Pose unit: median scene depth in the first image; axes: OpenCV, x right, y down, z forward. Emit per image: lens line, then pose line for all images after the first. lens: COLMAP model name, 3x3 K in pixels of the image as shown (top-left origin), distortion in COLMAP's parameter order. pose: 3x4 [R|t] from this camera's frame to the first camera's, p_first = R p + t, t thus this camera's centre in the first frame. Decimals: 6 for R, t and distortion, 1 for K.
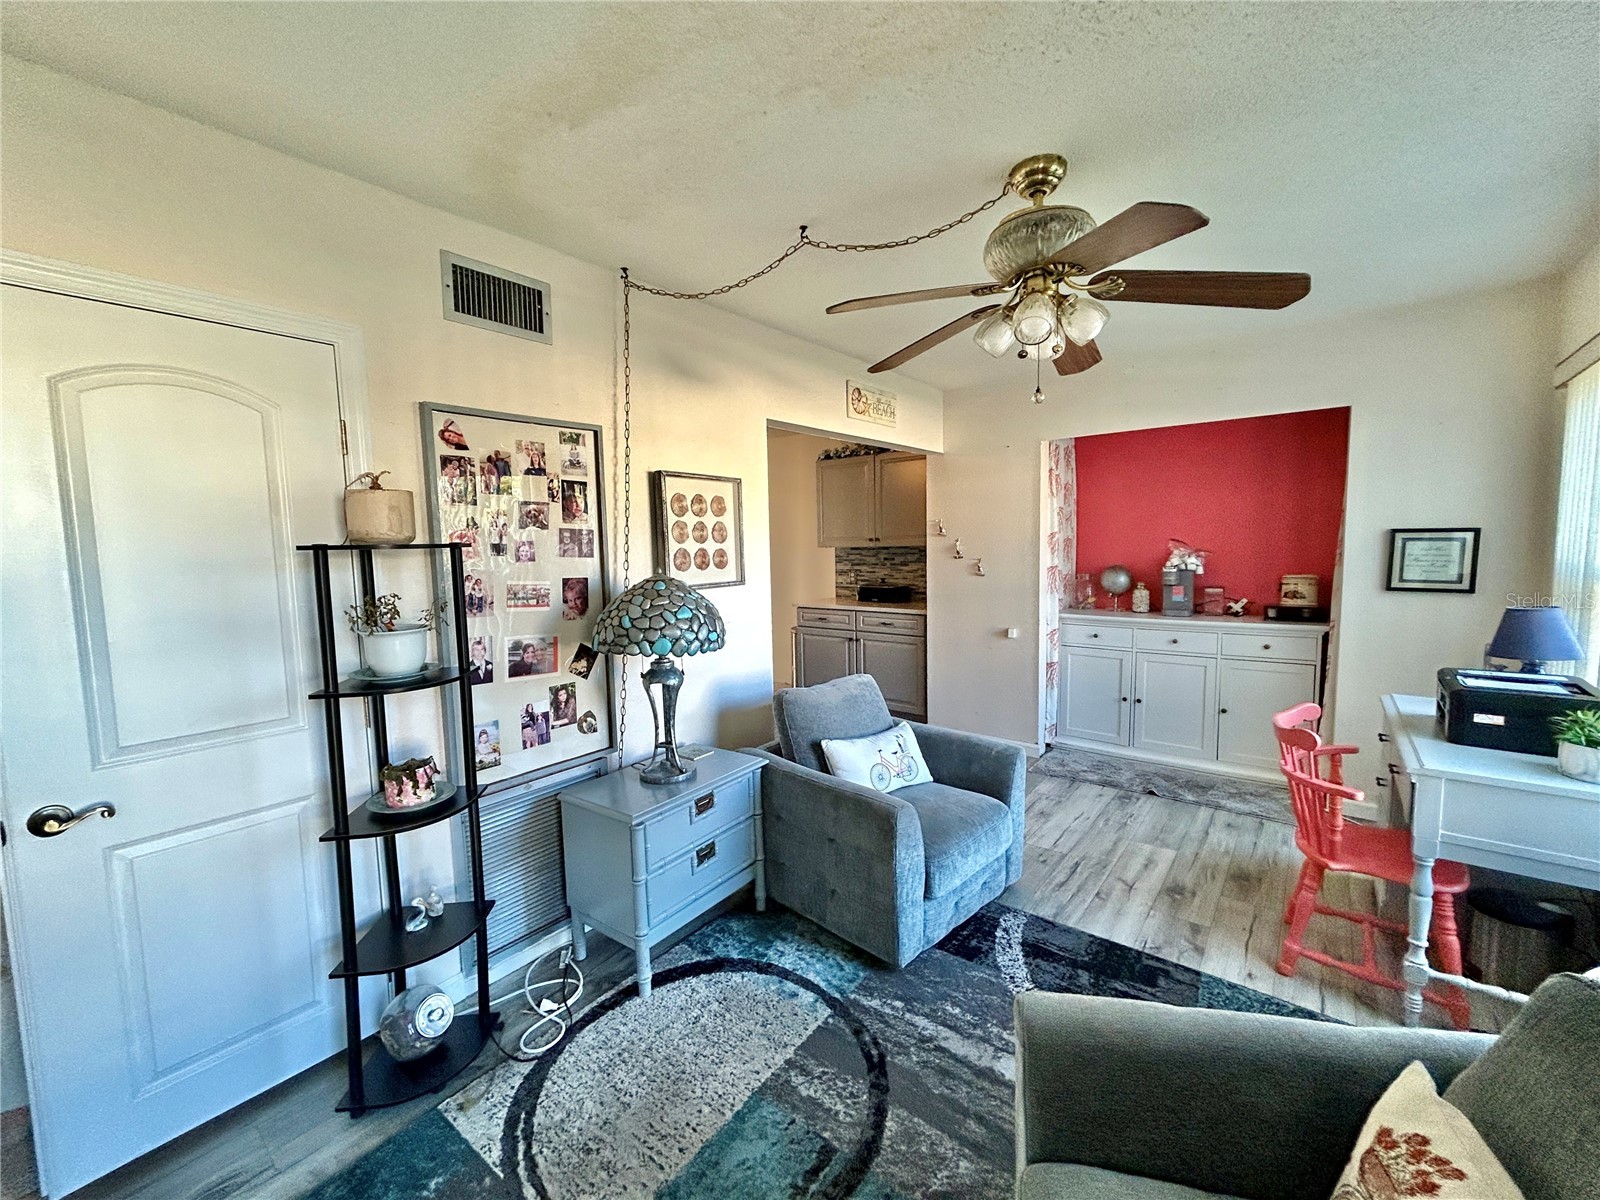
lens RADIAL K [[644.6, 0, 793.5], [0, 644.6, 599.2], [0, 0, 1]] dist [-0.011789, 0.013817]
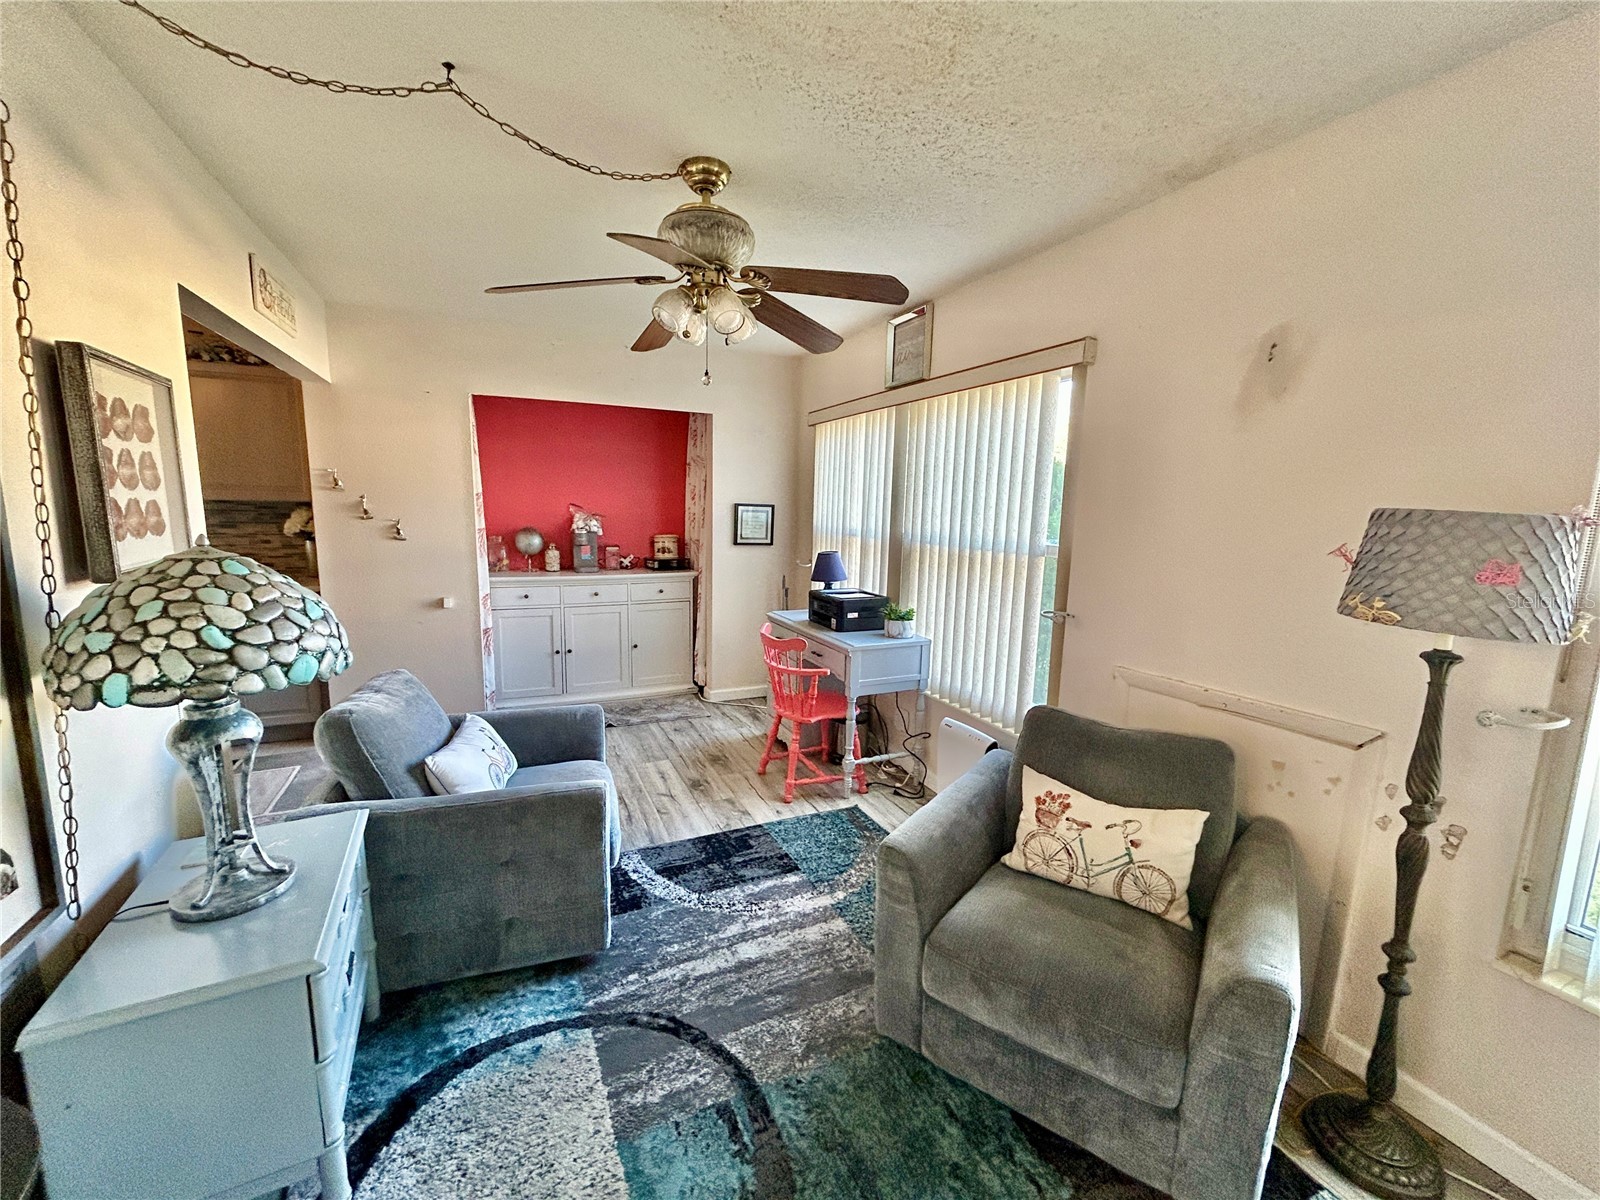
lens RADIAL K [[644.6, 0, 793.5], [0, 644.6, 599.2], [0, 0, 1]] dist [-0.011789, 0.013817]
pose [[0.441005, -0.100326, 0.891880, -0.498695], [0.045225, 0.994954, 0.089559, -0.022339], [-0.896365, 0.000839, 0.443317, 0.308850]]
